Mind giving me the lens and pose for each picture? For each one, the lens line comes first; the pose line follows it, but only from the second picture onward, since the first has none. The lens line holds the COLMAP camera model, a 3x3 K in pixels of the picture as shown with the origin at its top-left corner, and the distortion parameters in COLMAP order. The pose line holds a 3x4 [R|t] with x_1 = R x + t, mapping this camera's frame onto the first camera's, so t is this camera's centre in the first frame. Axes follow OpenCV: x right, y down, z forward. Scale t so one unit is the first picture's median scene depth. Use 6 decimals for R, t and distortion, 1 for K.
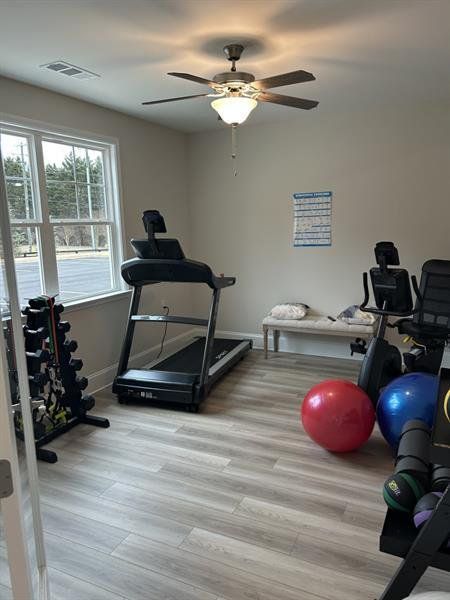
lens RADIAL K [[454.1, 0, 225.0], [0, 454.1, 300.0], [0, 0, 1]] dist [0.005741, 0.001533]
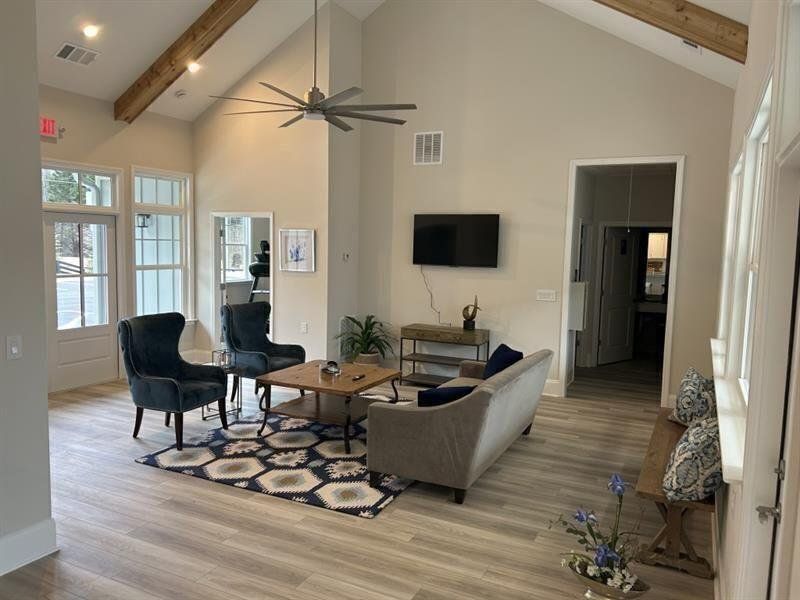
lens RADIAL K [[605.5, 0, 400.0], [0, 605.5, 300.0], [0, 0, 1]] dist [0.005741, 0.001533]
pose [[0.998695, 0.050760, 0.005701, 0.440401], [-0.050112, 0.995276, -0.083159, 0.269235], [-0.009895, 0.082765, 0.996520, -1.711117]]
